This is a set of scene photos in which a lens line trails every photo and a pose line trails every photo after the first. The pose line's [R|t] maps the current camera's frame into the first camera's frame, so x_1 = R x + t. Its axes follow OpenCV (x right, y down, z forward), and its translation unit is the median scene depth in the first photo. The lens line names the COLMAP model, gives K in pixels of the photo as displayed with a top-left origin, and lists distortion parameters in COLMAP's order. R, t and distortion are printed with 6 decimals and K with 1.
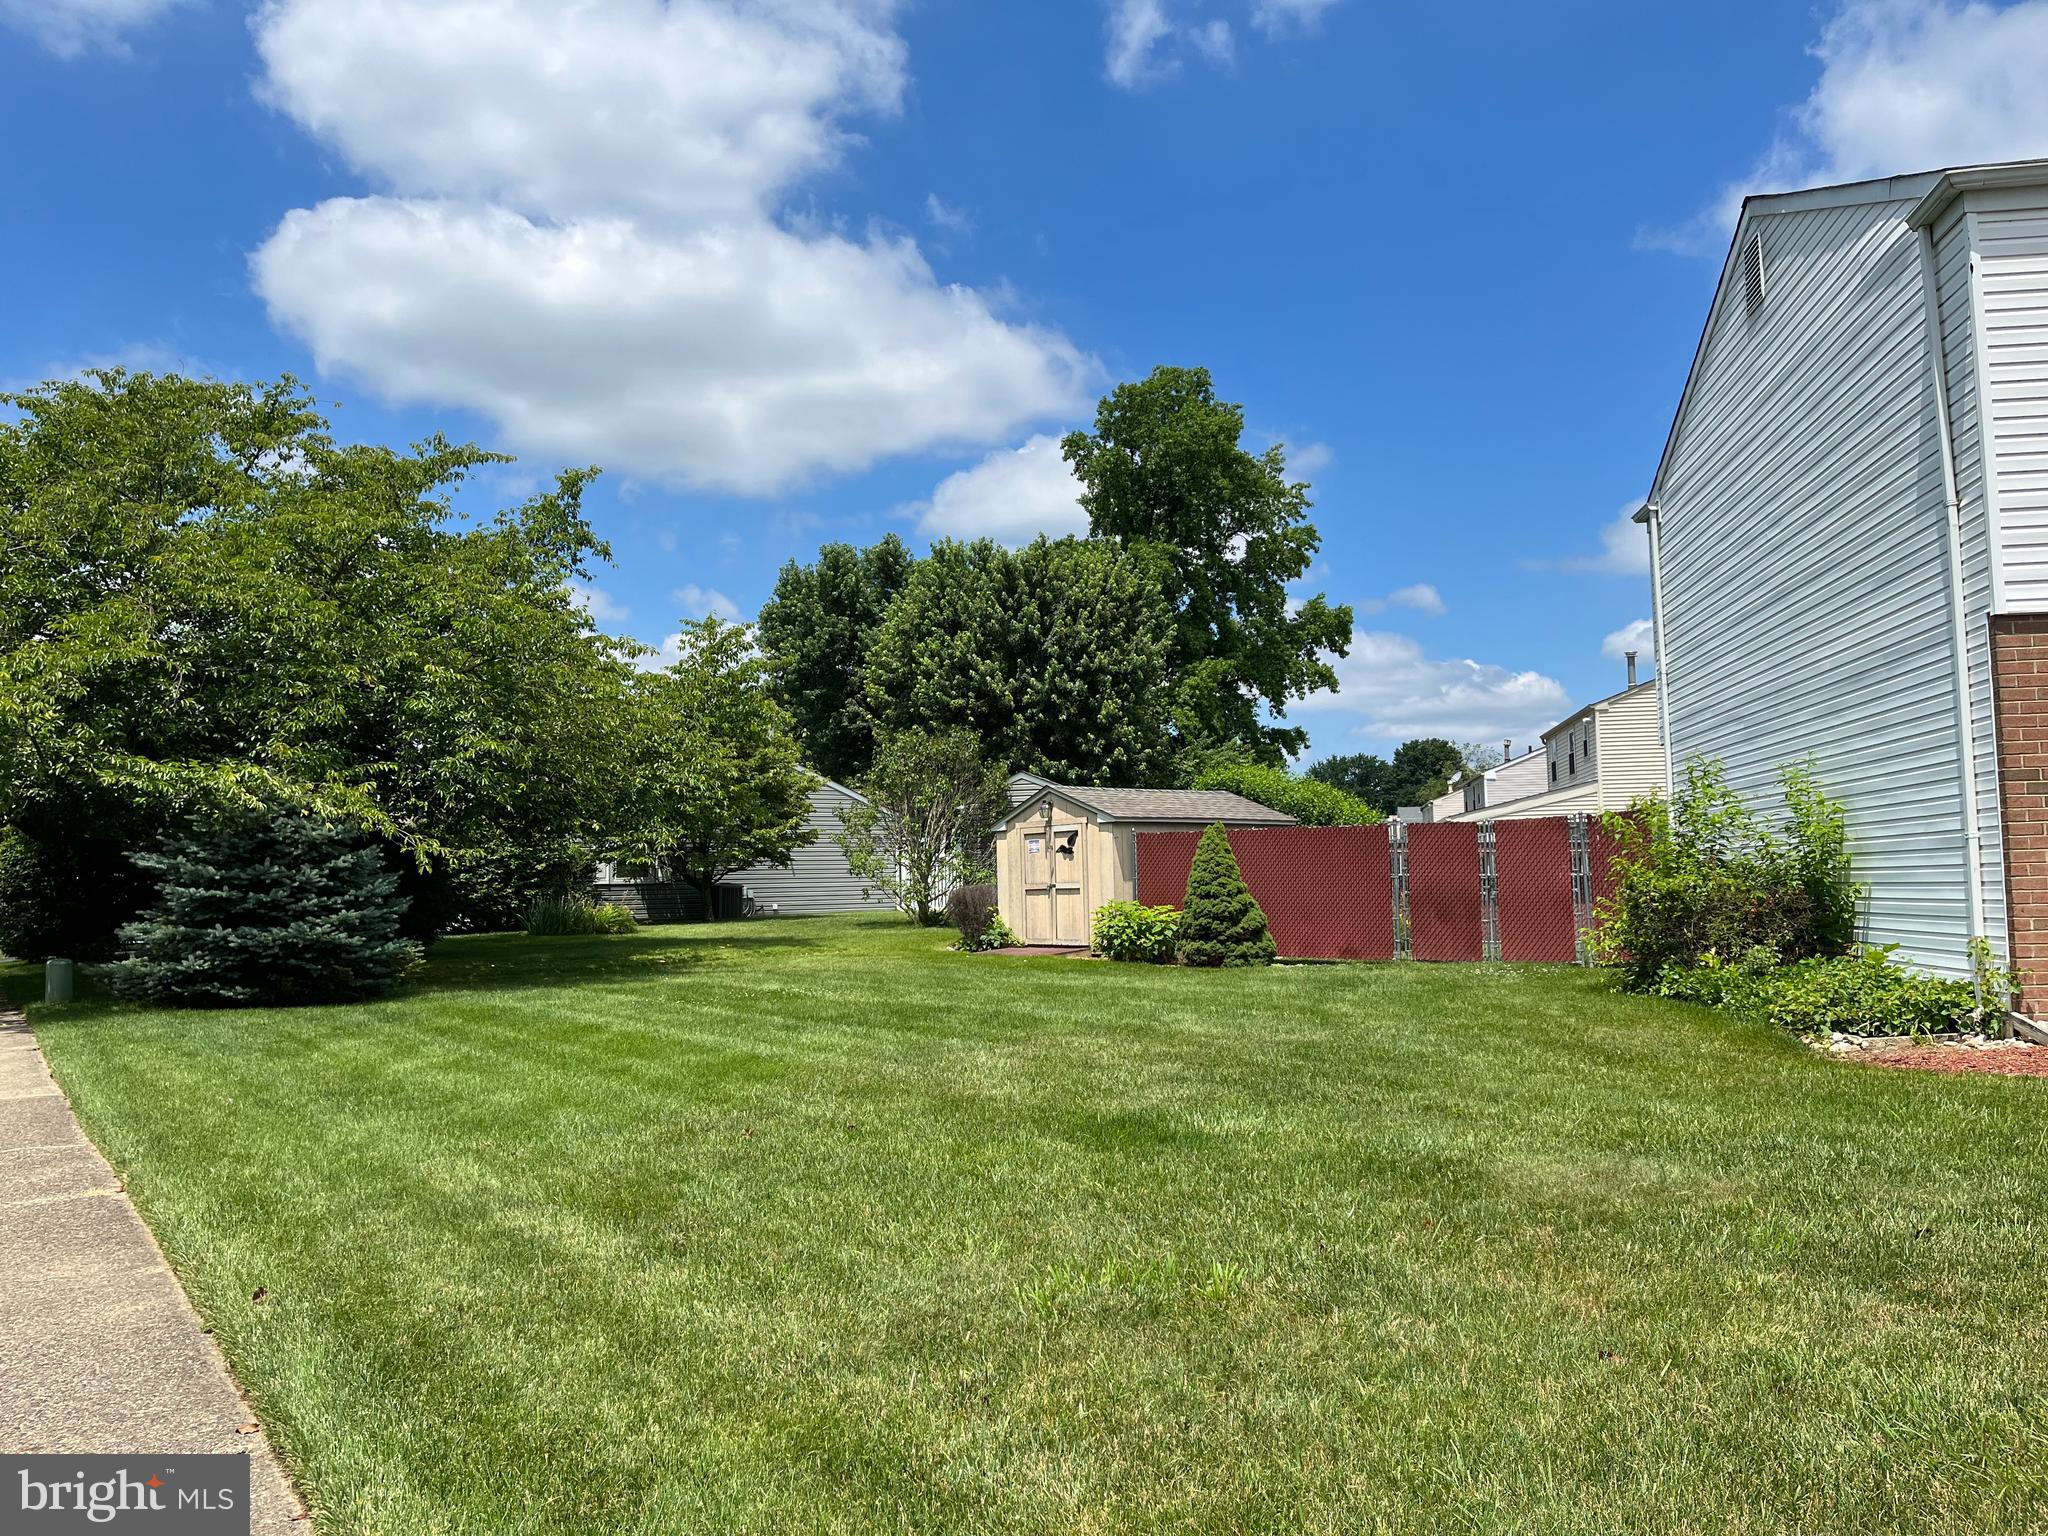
lens RADIAL K [[1545.2, 0, 1000.0], [0, 1545.2, 781.1], [0, 0, 1]] dist [0.073450, -0.114992]
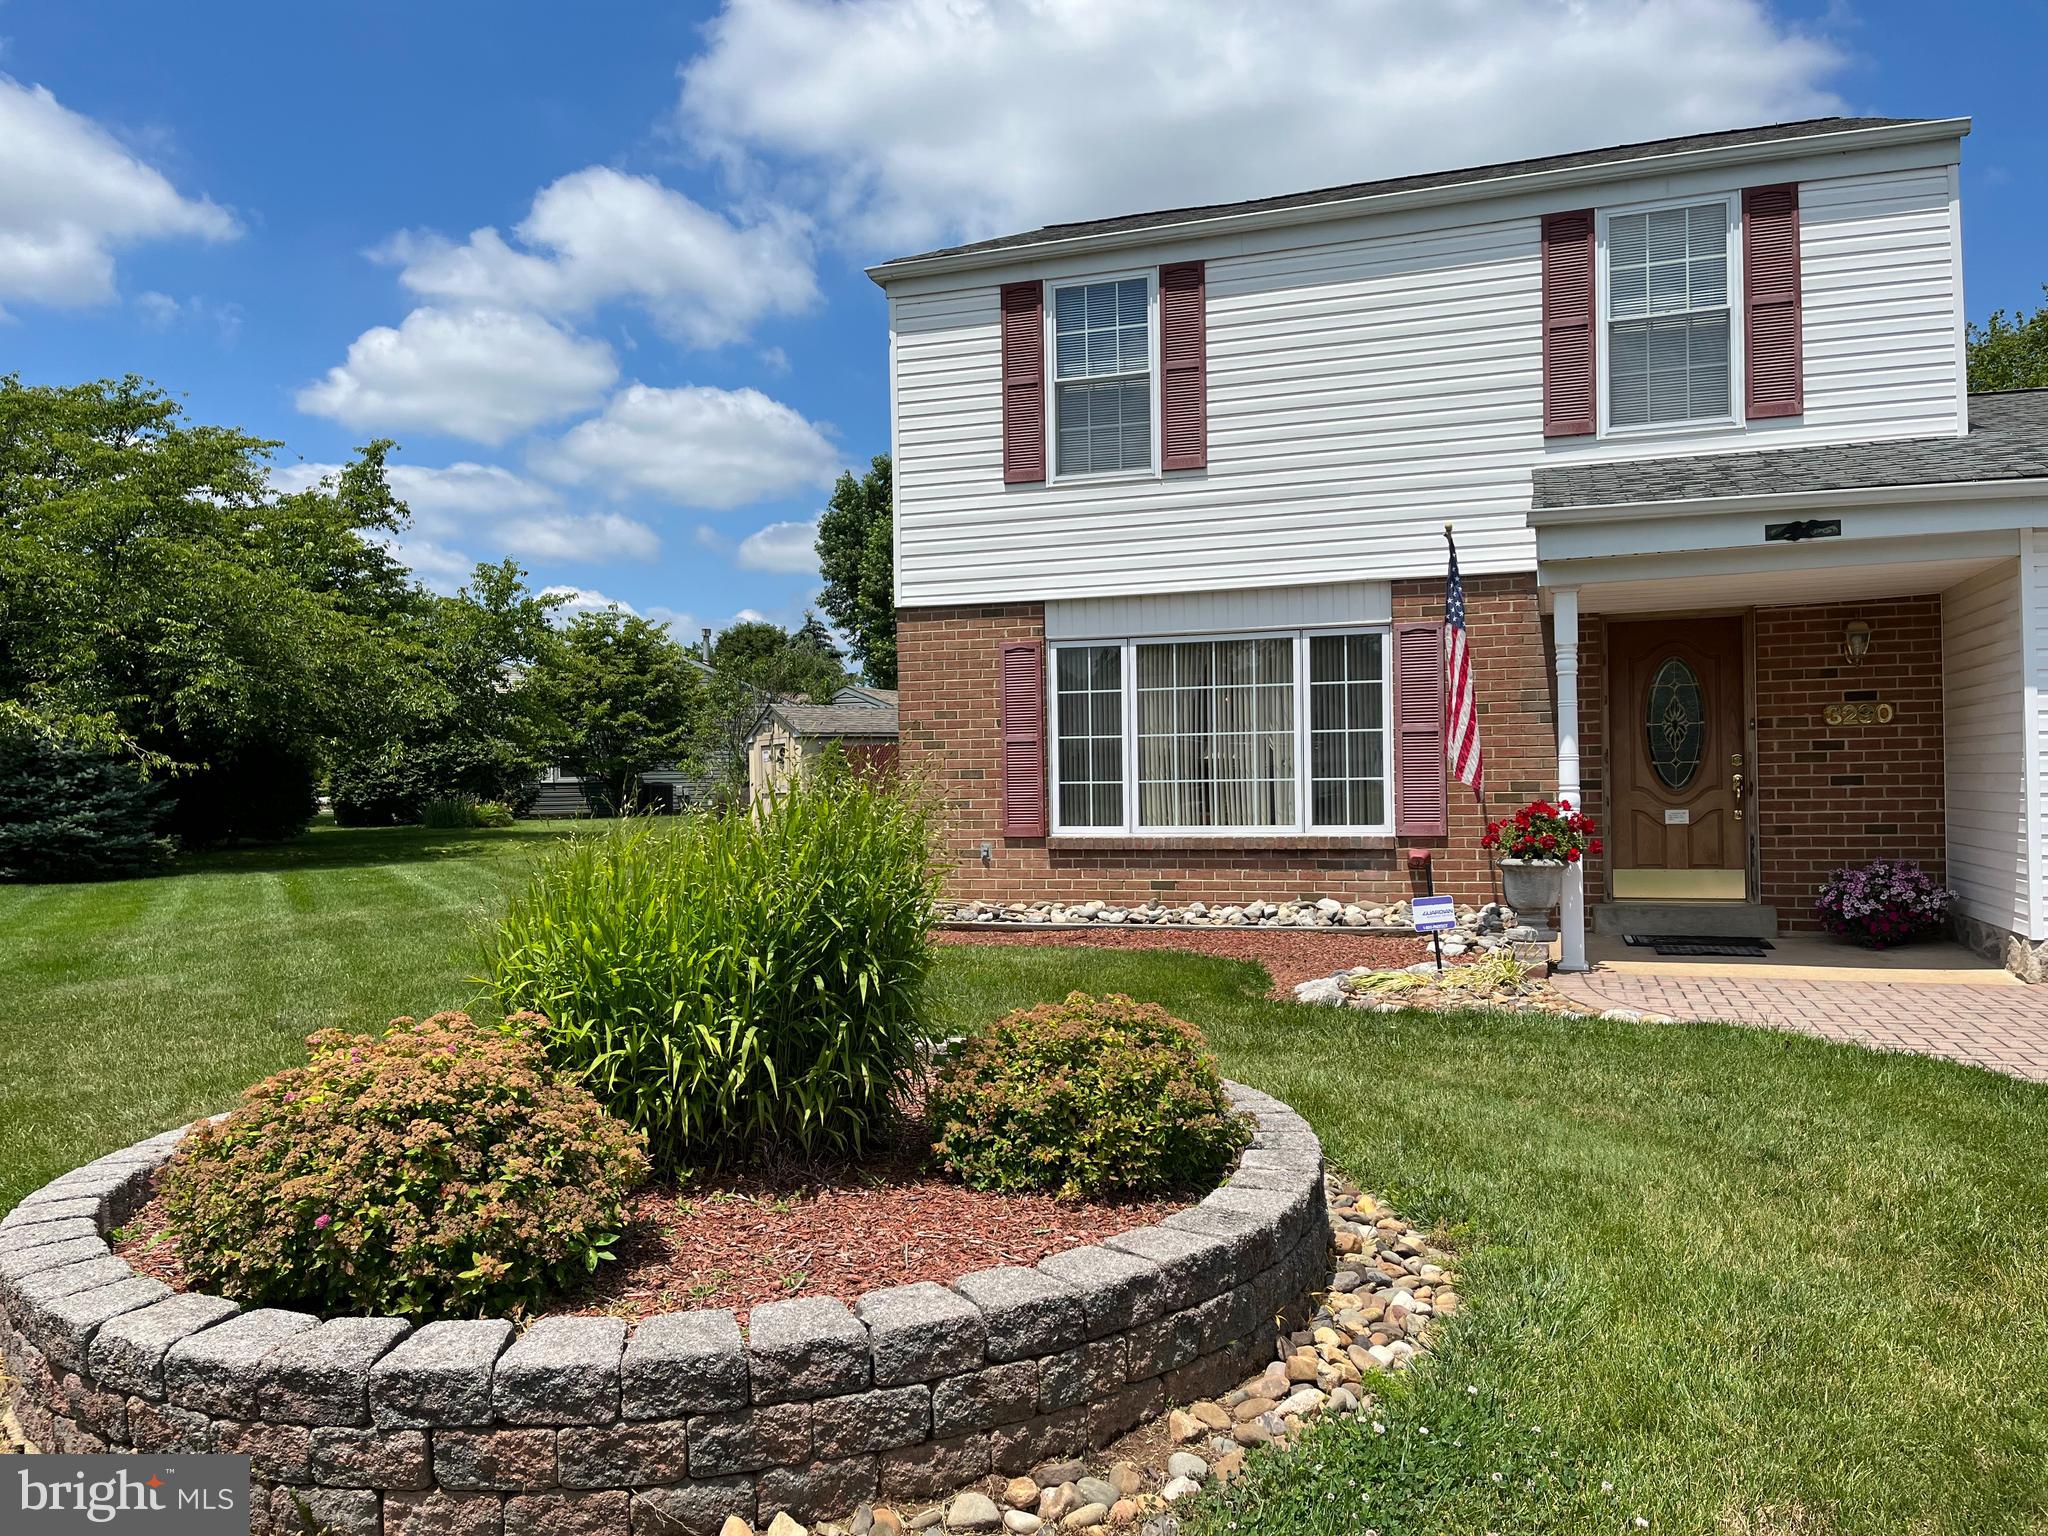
lens RADIAL K [[1545.2, 0, 1000.0], [0, 1545.2, 781.1], [0, 0, 1]] dist [0.073450, -0.114992]
pose [[0.989592, 0.002227, -0.143881, 0.399851], [0.008009, 0.997478, 0.070523, -0.021829], [0.143675, -0.070941, 0.987079, -0.140811]]
